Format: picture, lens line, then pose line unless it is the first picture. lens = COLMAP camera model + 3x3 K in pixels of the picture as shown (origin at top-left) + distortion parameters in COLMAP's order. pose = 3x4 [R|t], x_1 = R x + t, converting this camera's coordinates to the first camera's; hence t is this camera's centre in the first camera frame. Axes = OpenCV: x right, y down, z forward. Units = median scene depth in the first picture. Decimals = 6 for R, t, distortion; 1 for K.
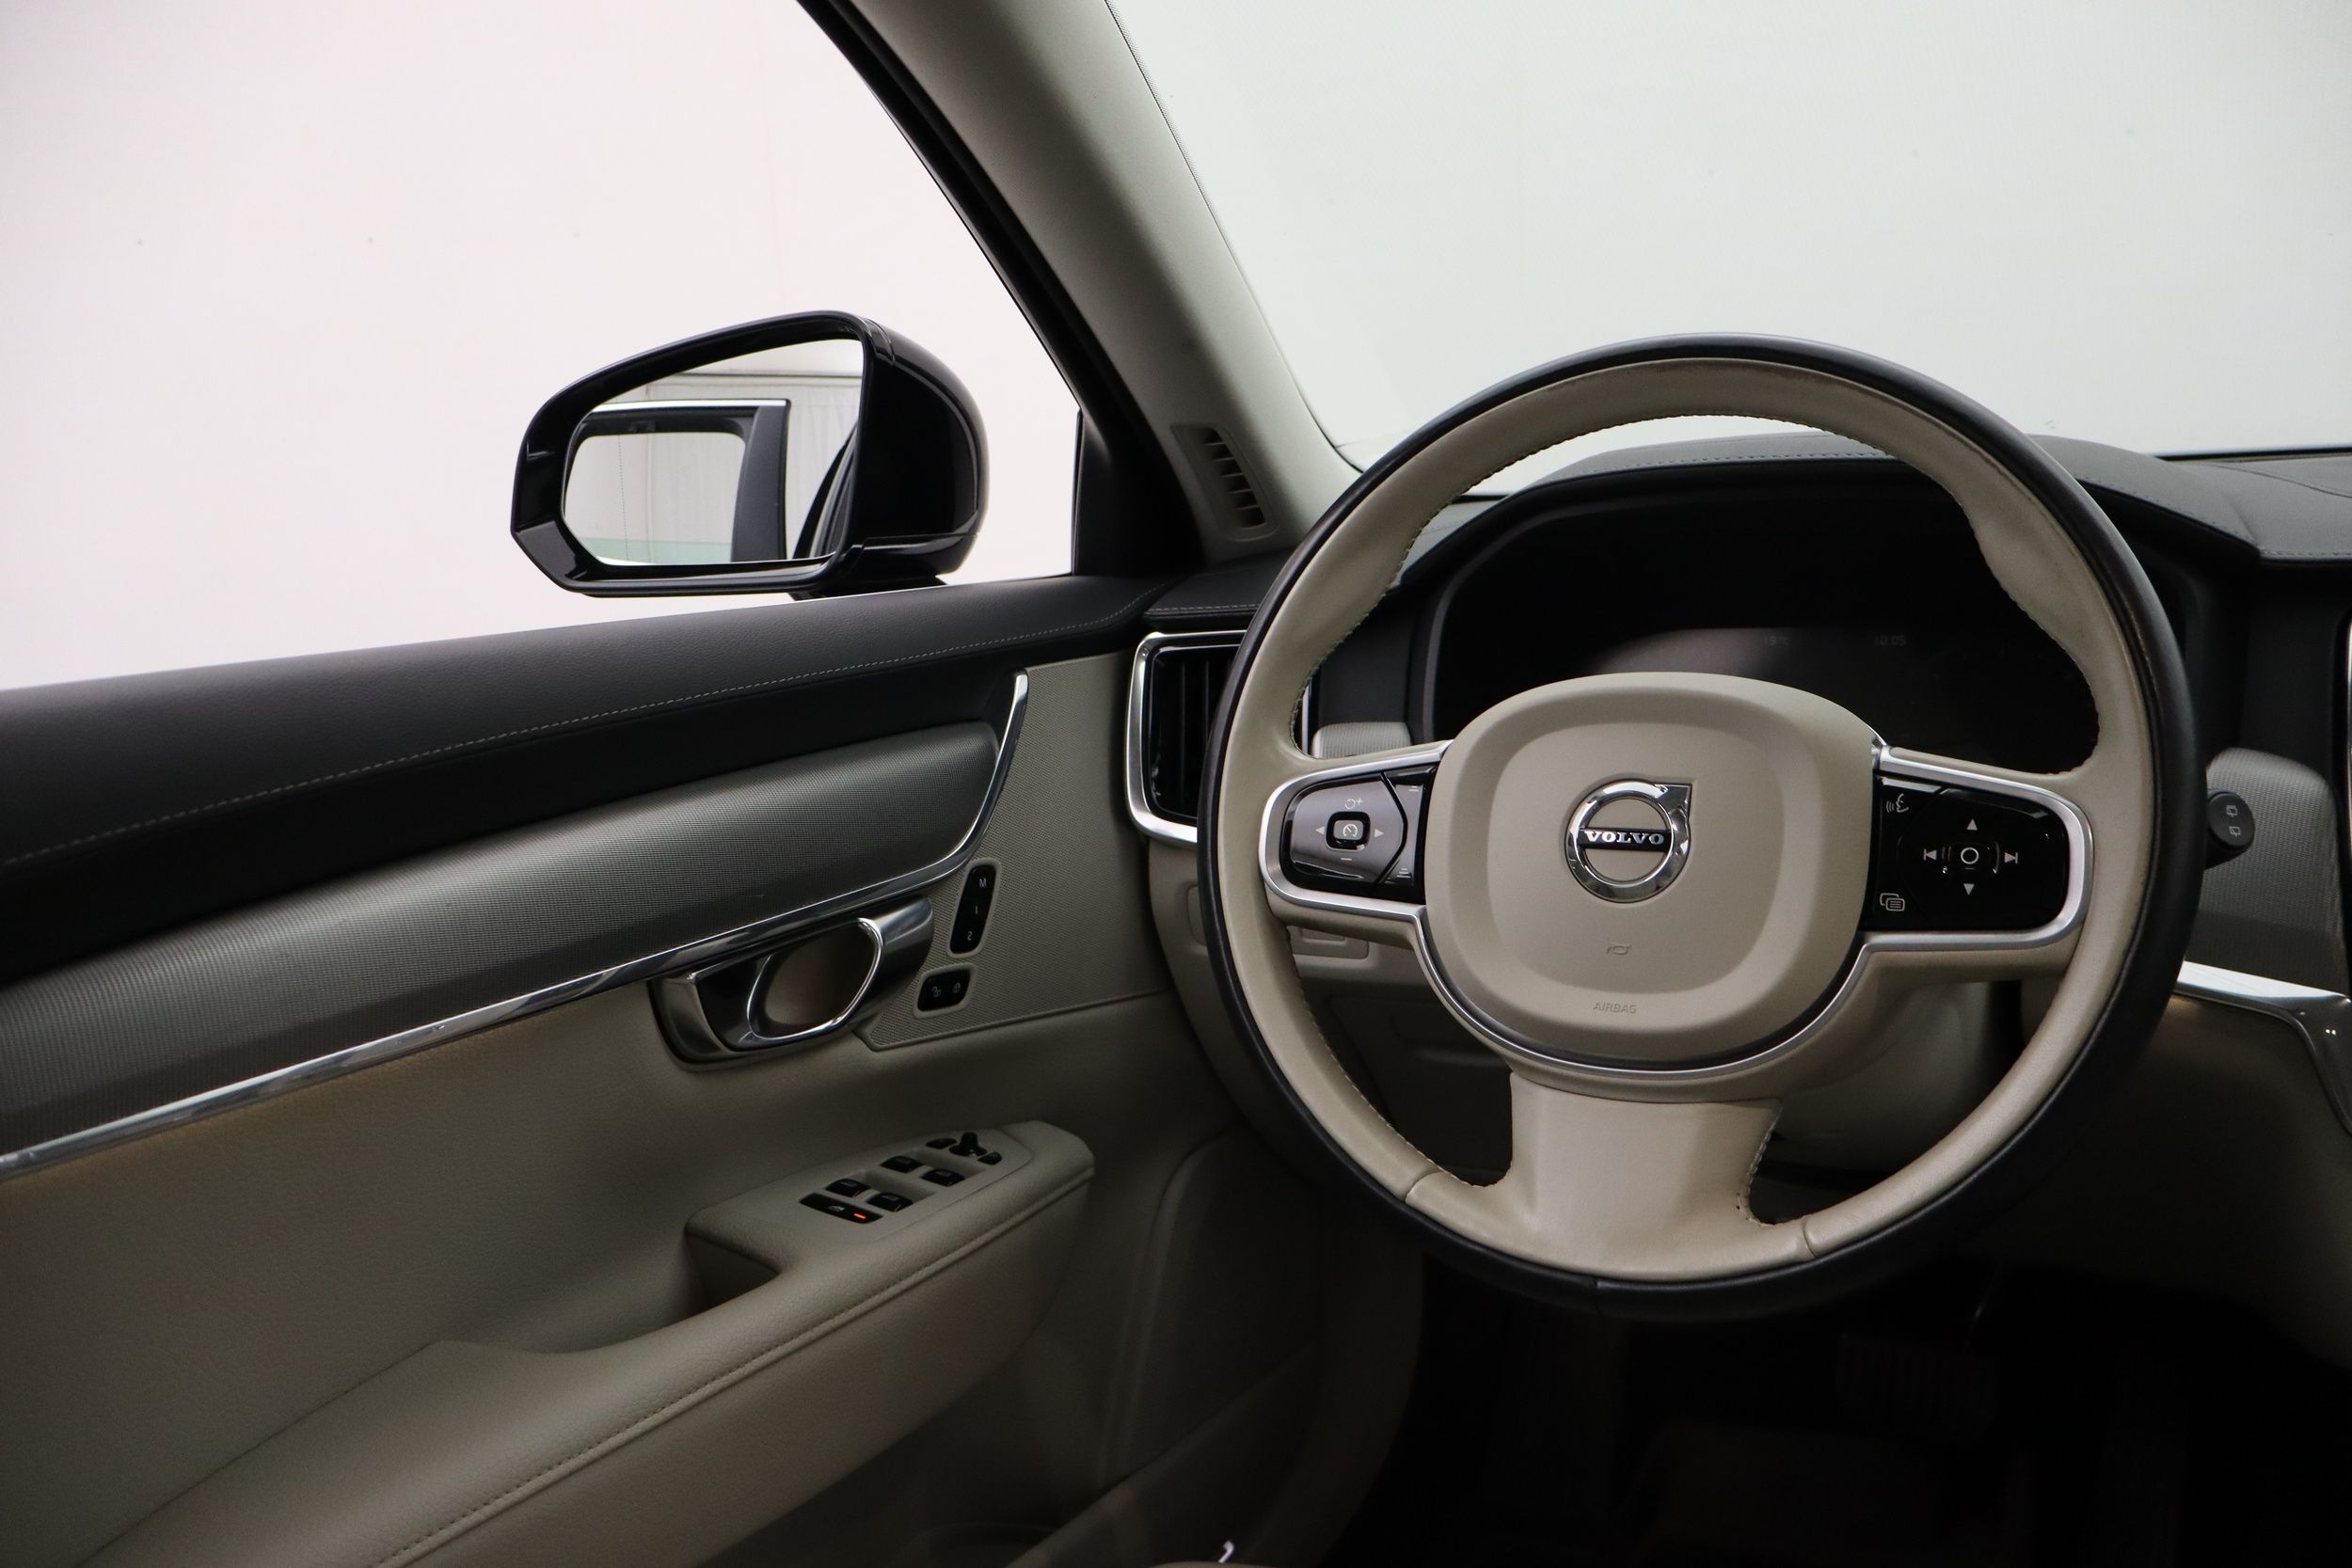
lens RADIAL K [[1945.3, 0, 1176.0], [0, 1945.3, 784.0], [0, 0, 1]] dist [-0.003043, -0.000470]
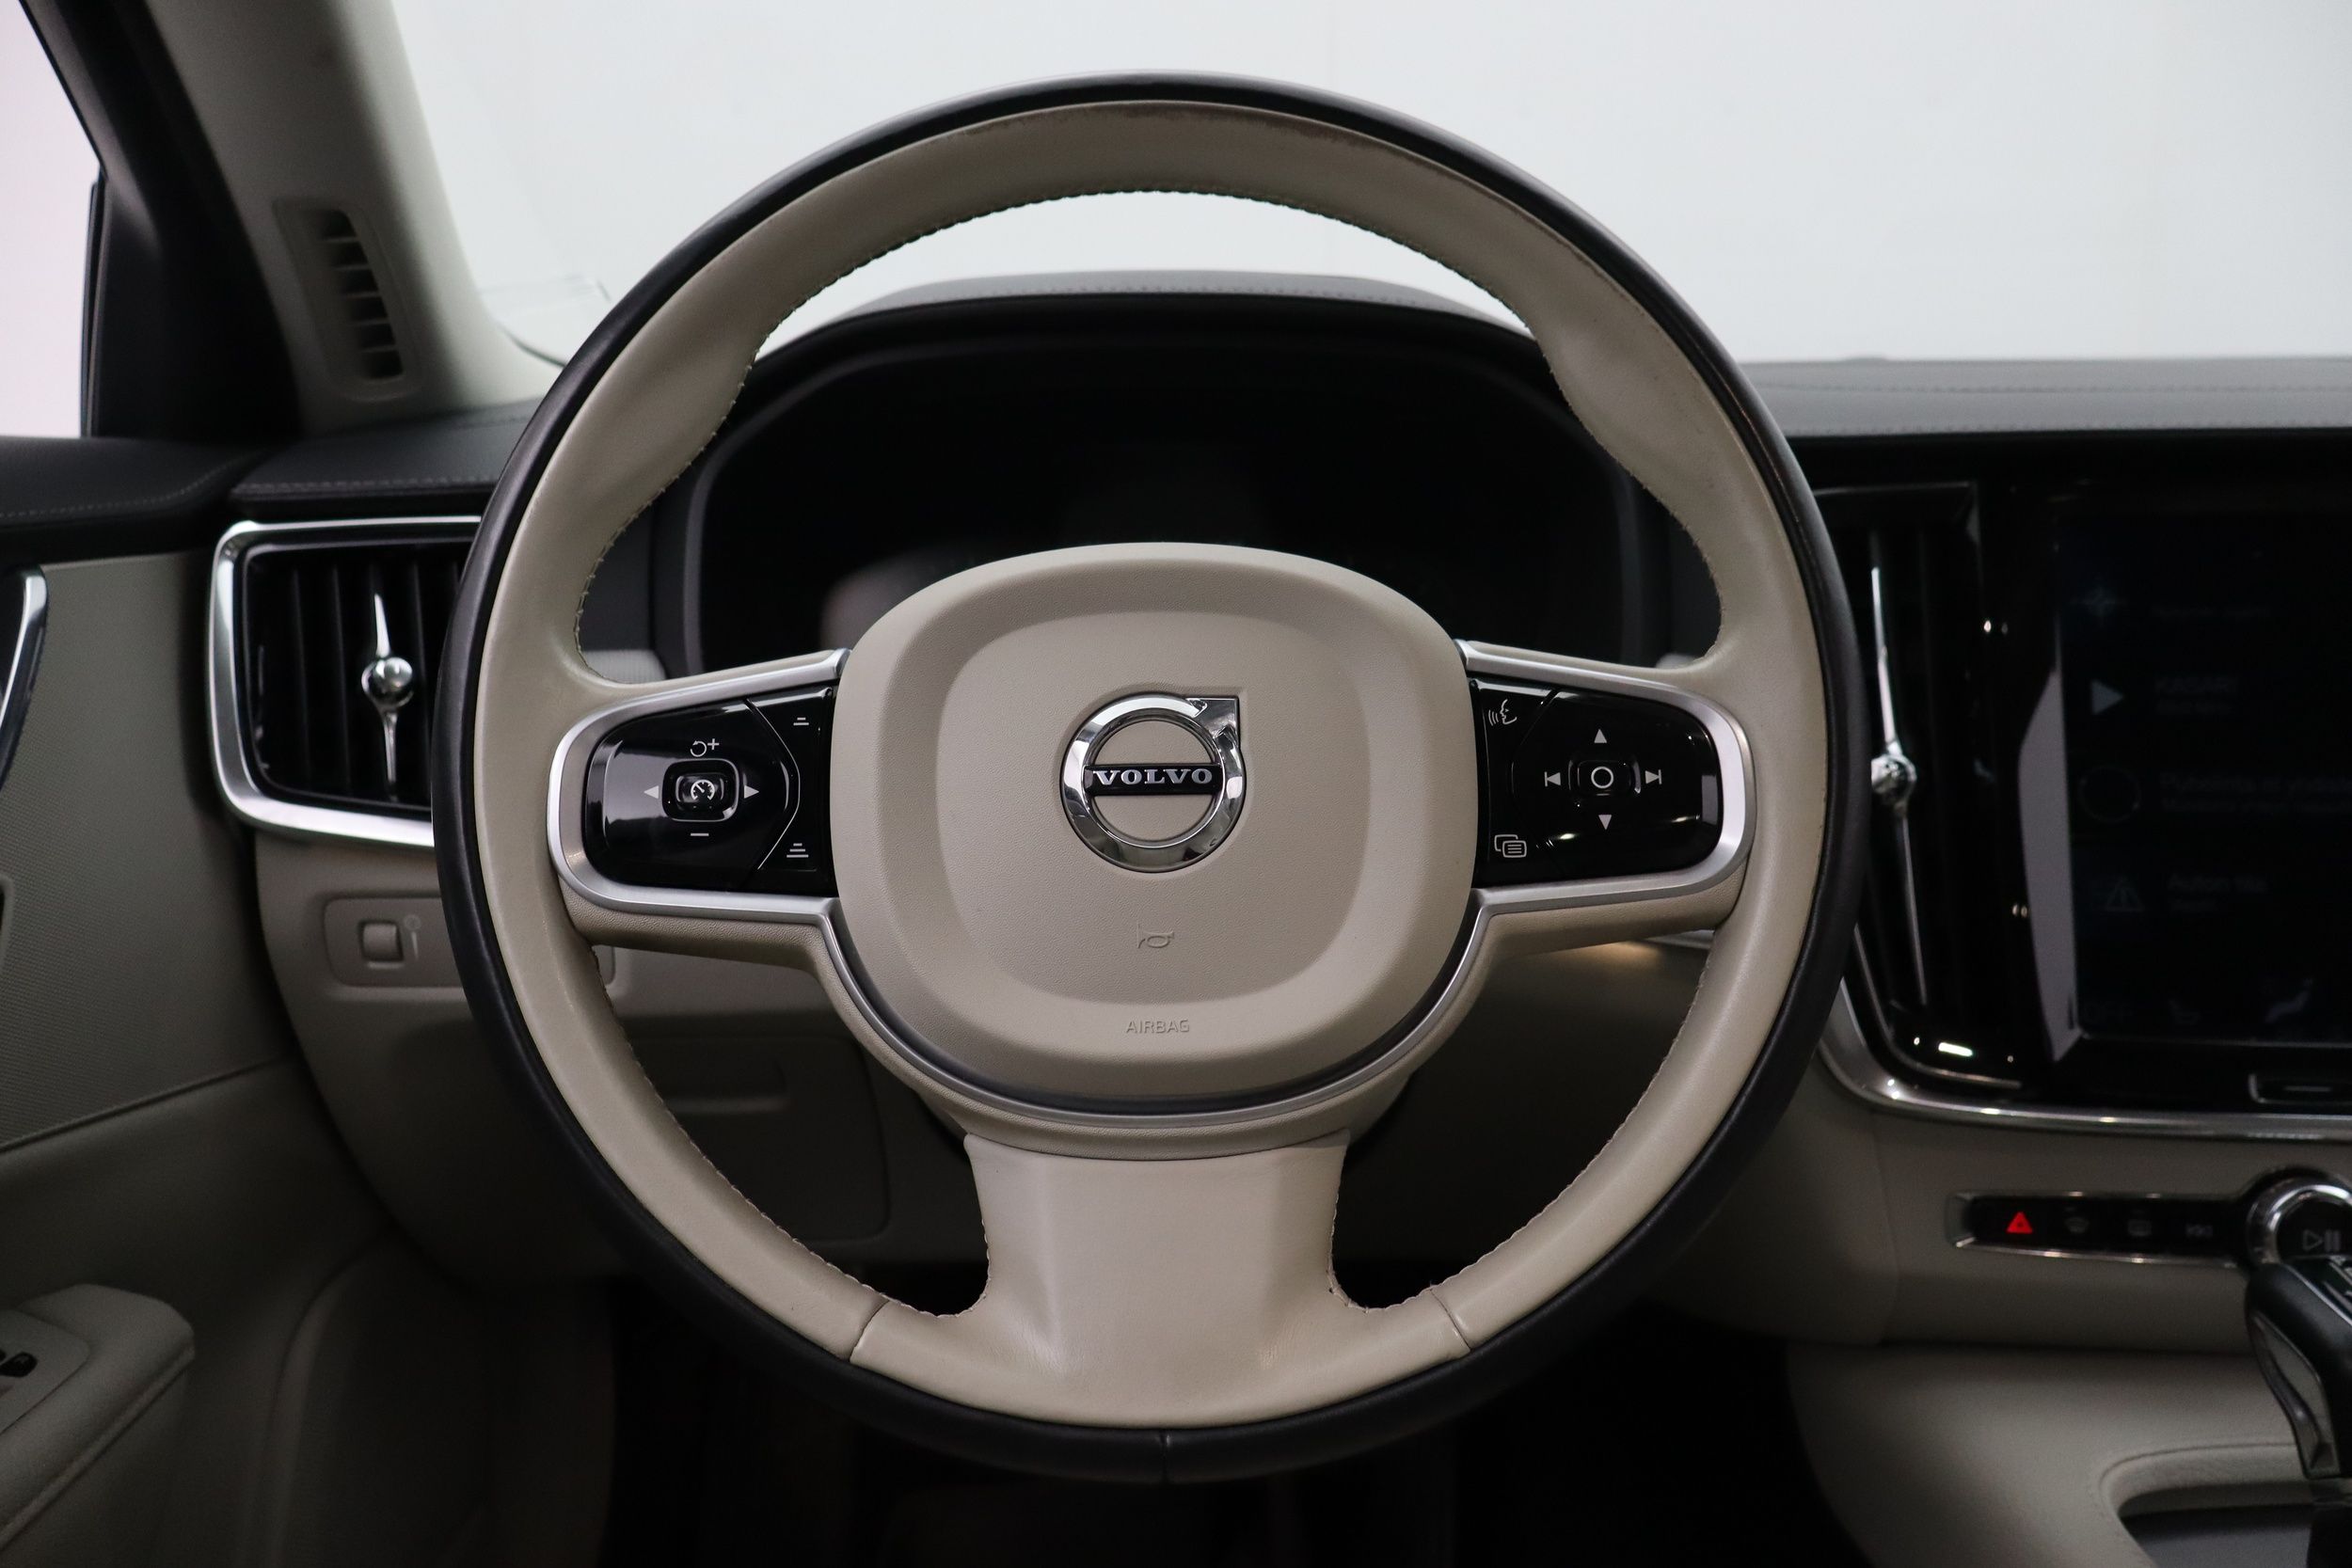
lens RADIAL K [[1945.3, 0, 1176.0], [0, 1945.3, 784.0], [0, 0, 1]] dist [-0.003043, -0.000470]
pose [[0.870127, -0.043755, 0.490882, -0.095105], [0.039875, 0.999036, 0.018368, 0.017404], [-0.491213, 0.003591, 0.871032, 0.390150]]
